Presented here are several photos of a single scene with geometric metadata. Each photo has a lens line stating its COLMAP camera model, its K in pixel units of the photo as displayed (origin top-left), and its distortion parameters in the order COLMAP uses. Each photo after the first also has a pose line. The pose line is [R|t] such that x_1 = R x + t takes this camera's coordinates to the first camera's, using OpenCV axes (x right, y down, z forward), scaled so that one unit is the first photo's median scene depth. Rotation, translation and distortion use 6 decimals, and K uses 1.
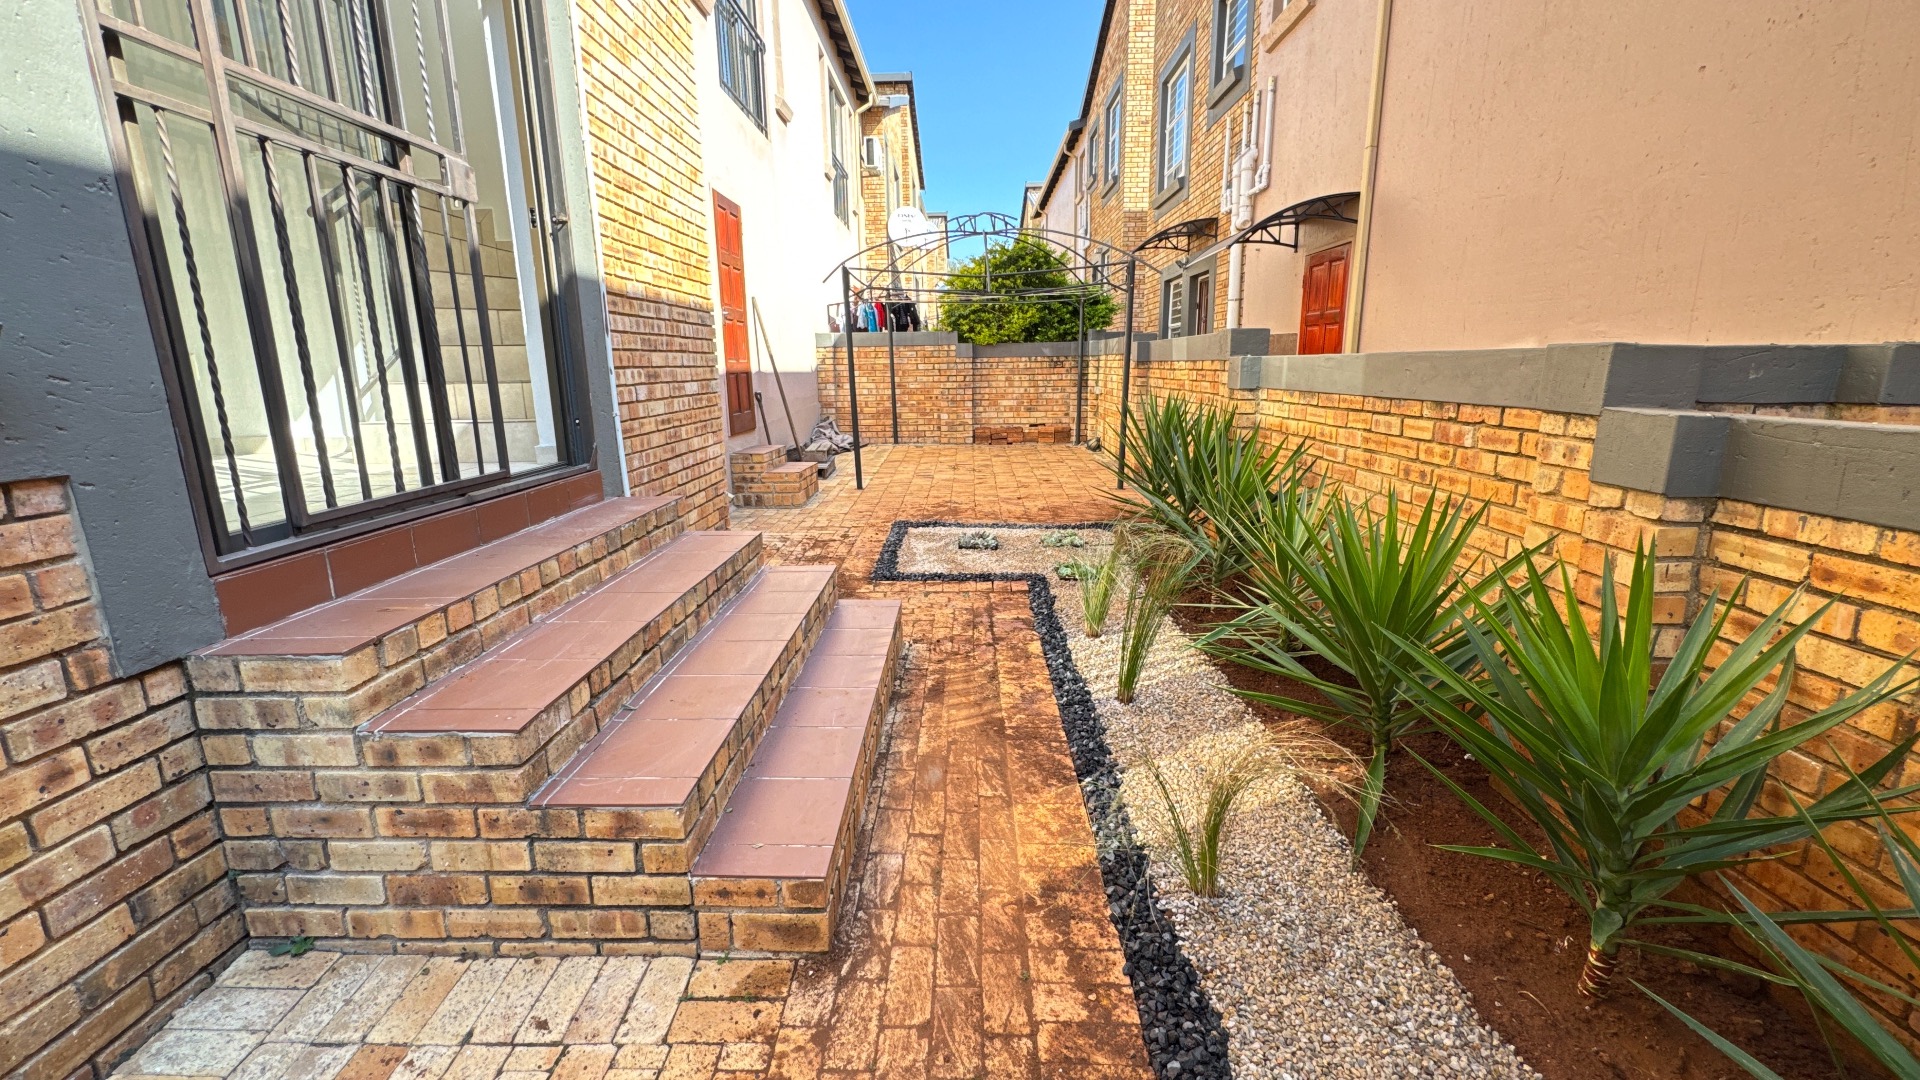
lens RADIAL K [[785.5, 0, 960.0], [0, 785.5, 540.0], [0, 0, 1]] dist [-0.002419, 0.000474]
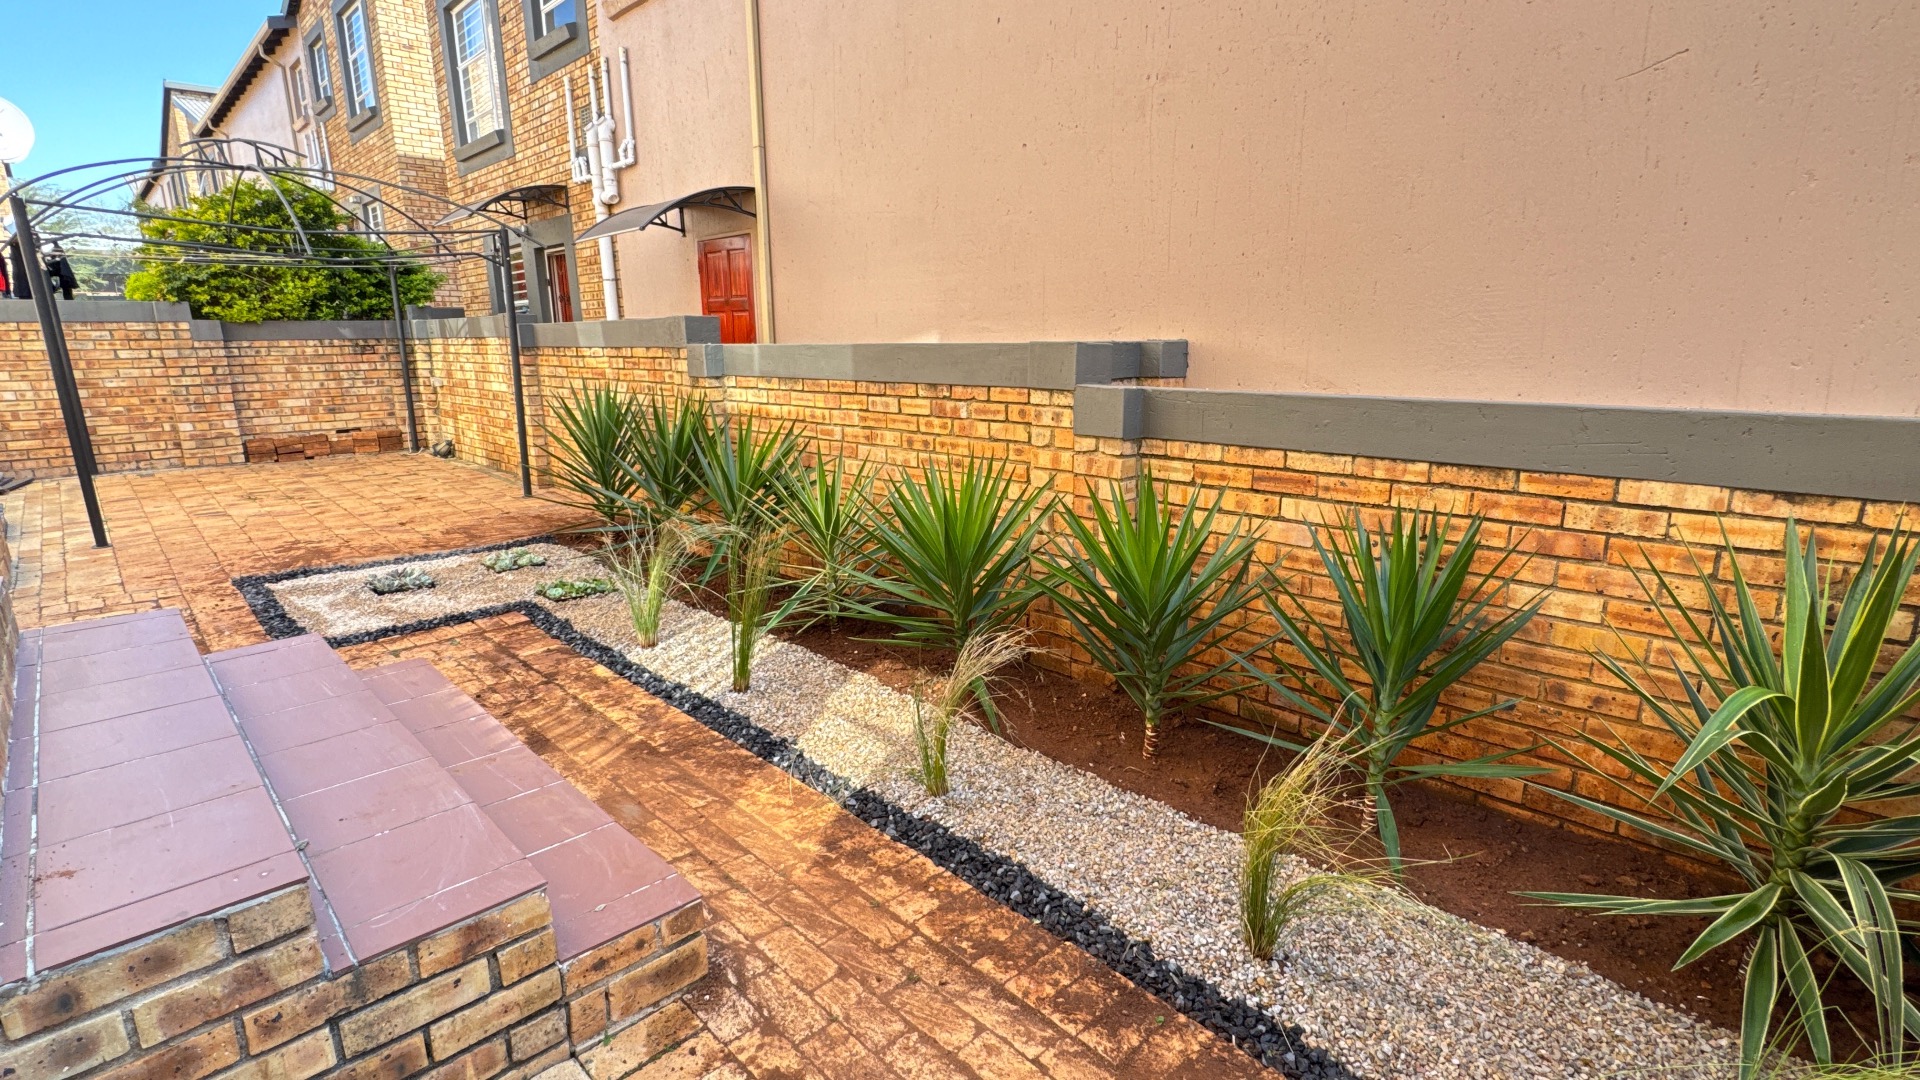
lens RADIAL K [[882.5, 0, 960.0], [0, 882.5, 540.0], [0, 0, 1]] dist [-0.000646, 0.000345]
pose [[0.697410, -0.155983, 0.699492, -0.392772], [0.157784, 0.985497, 0.062446, -0.012453], [-0.699088, 0.066818, 0.711907, -0.015530]]
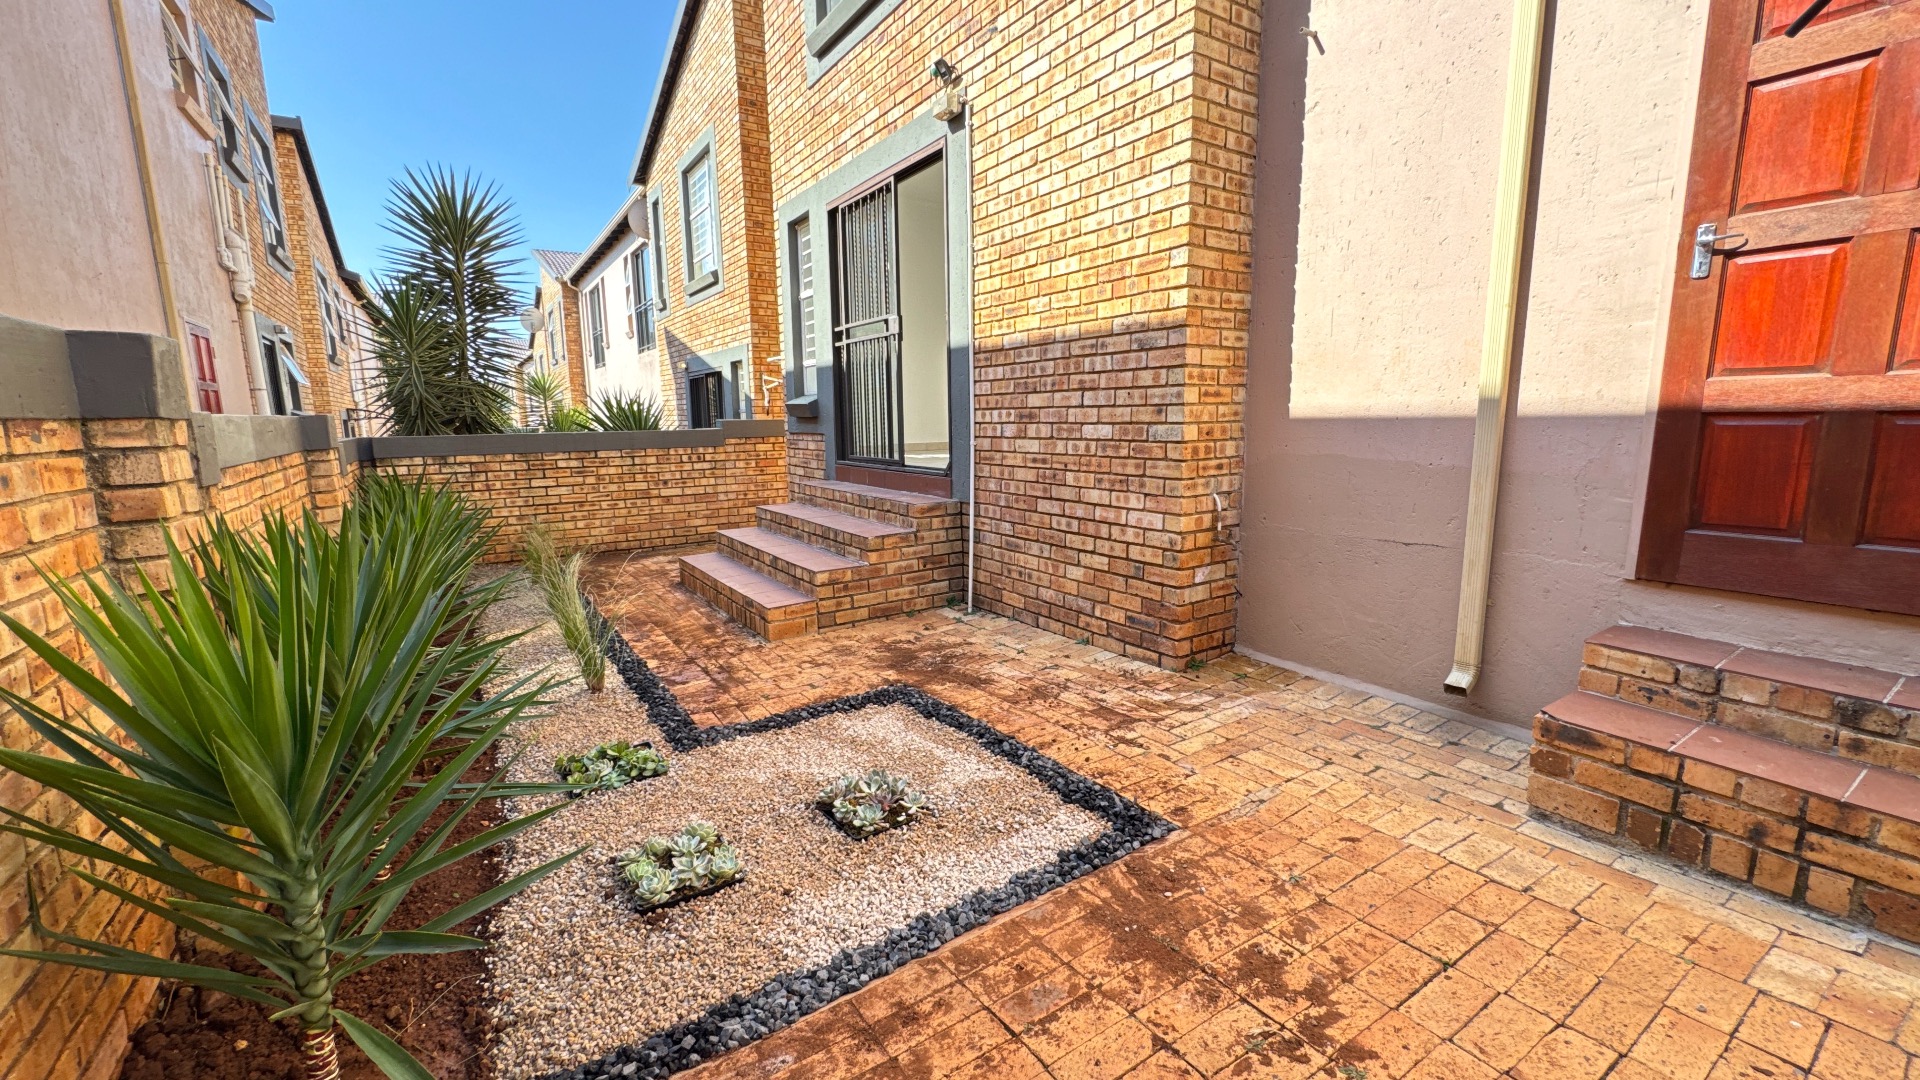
lens RADIAL K [[769.1, 0, 960.0], [0, 769.1, 540.0], [0, 0, 1]] dist [-0.001106, 0.000160]
pose [[-0.827810, 0.118455, -0.548360, 0.411969], [-0.095285, 0.933566, 0.345508, -0.595389], [0.552858, 0.338265, -0.761528, 2.653665]]
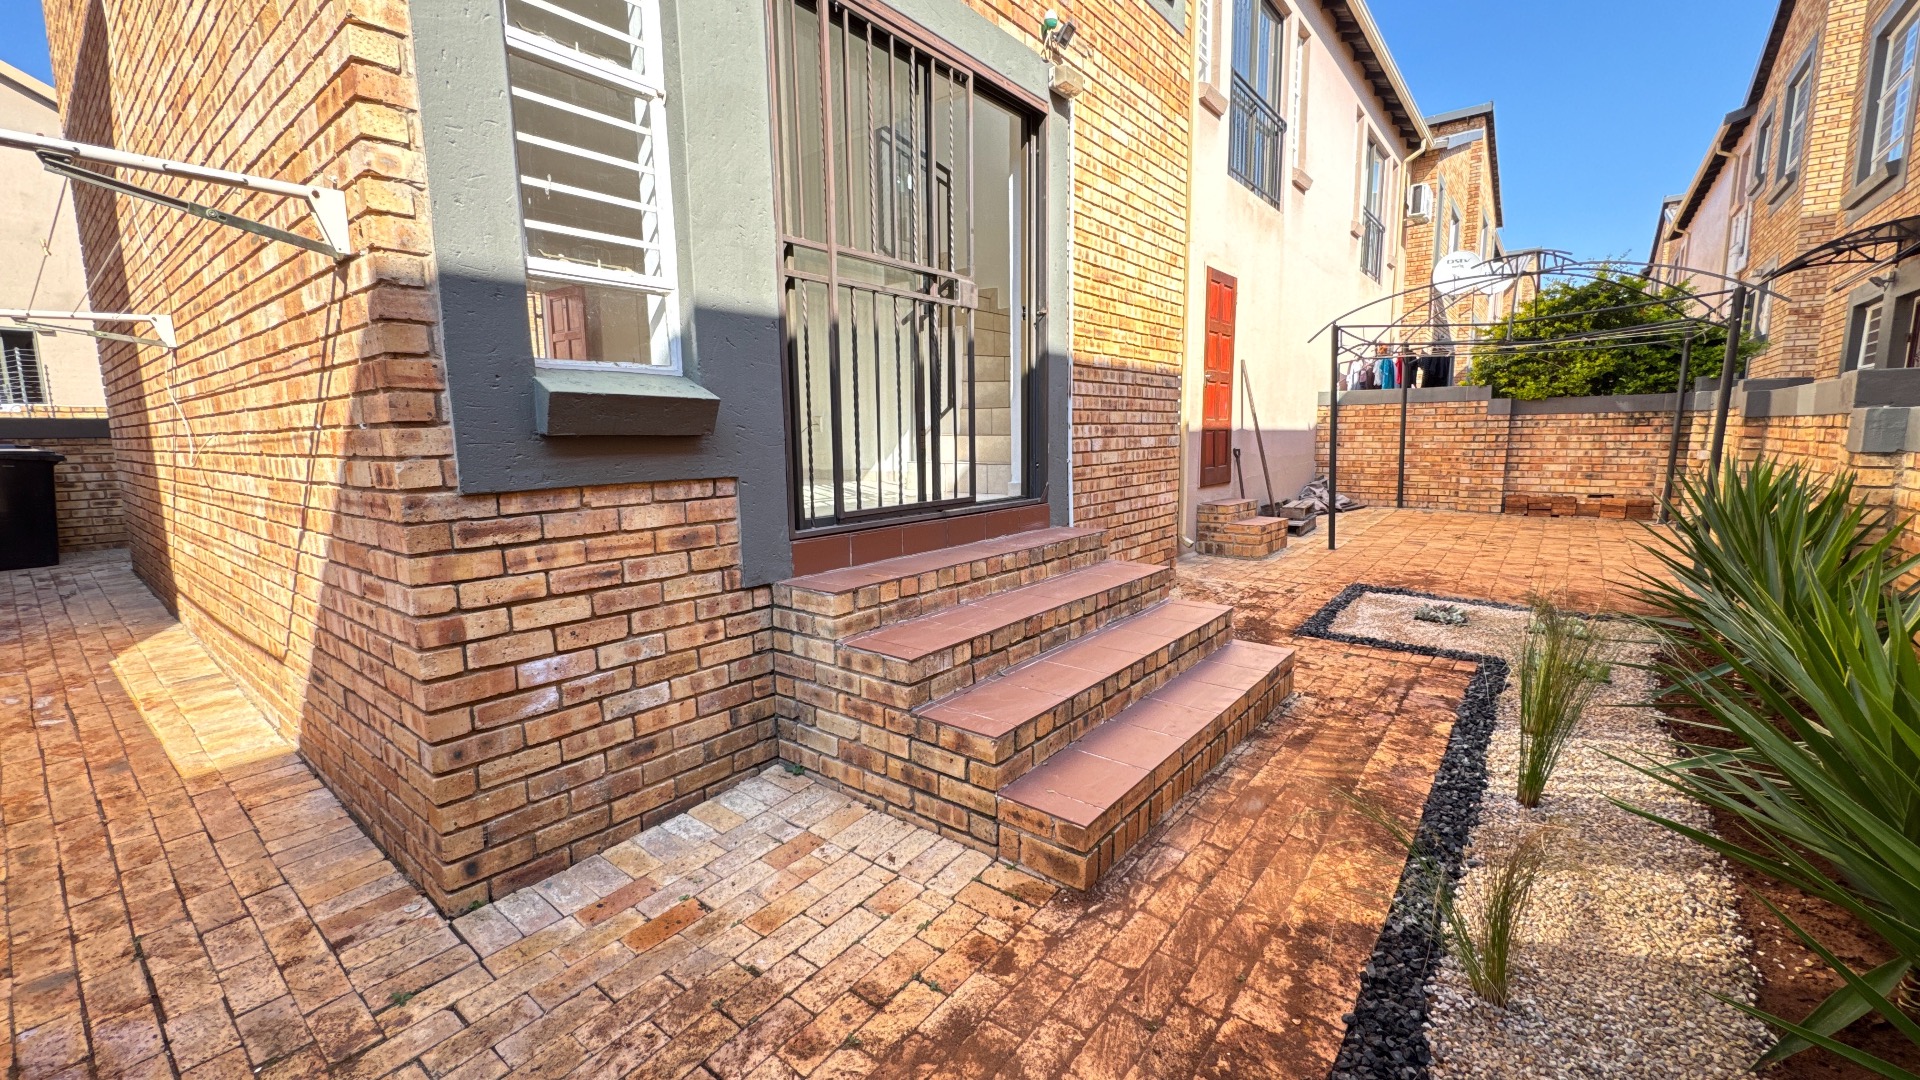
lens RADIAL K [[765.5, 0, 960.0], [0, 765.5, 540.0], [0, 0, 1]] dist [-0.001193, 0.000022]
pose [[0.791624, 0.089448, -0.604426, 0.219544], [-0.131542, 0.990979, -0.025628, 0.023769], [0.596682, 0.099795, 0.796249, -0.075043]]
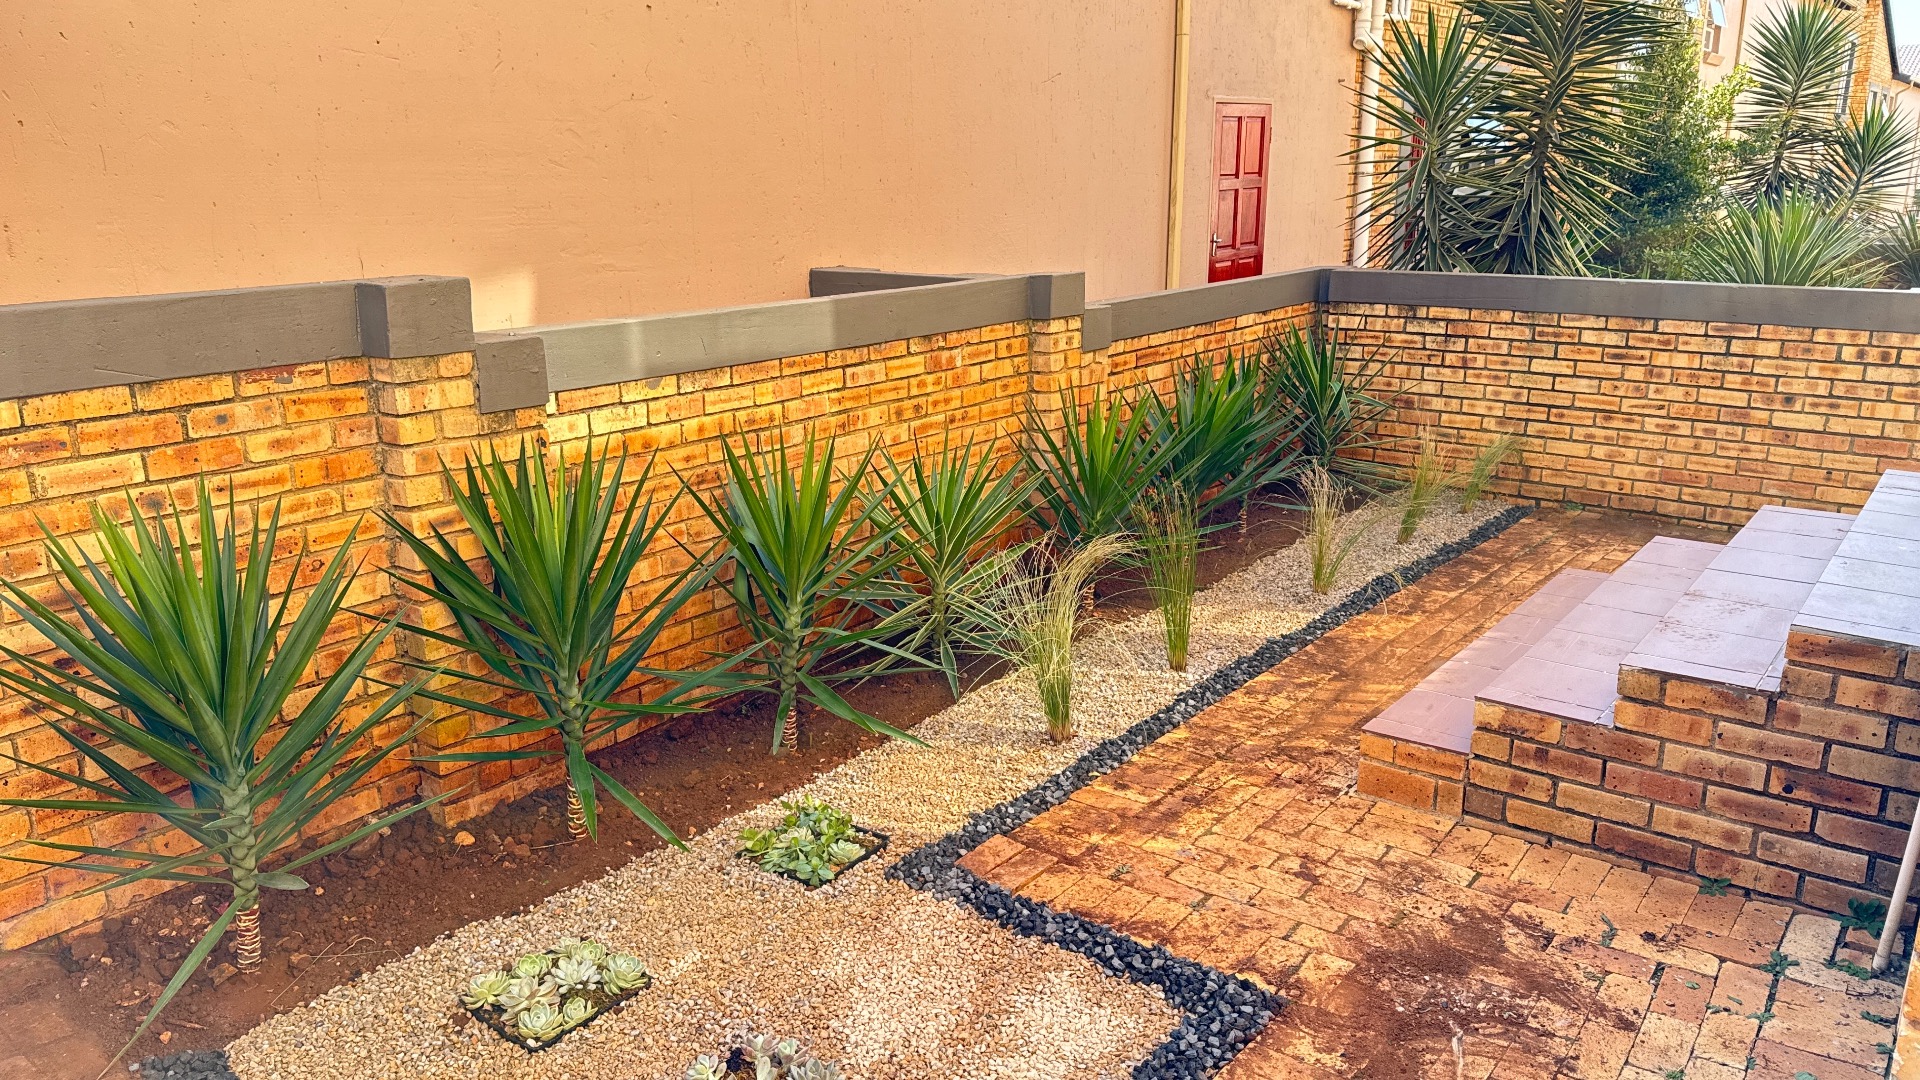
lens RADIAL K [[1354.2, 0, 960.0], [0, 1354.2, 540.0], [0, 0, 1]] dist [0.132038, -0.205739]
pose [[-0.793035, -0.141311, 0.592560, -0.570310], [0.152202, 0.895910, 0.417348, -0.709365], [-0.589856, 0.421161, -0.688980, 2.428307]]
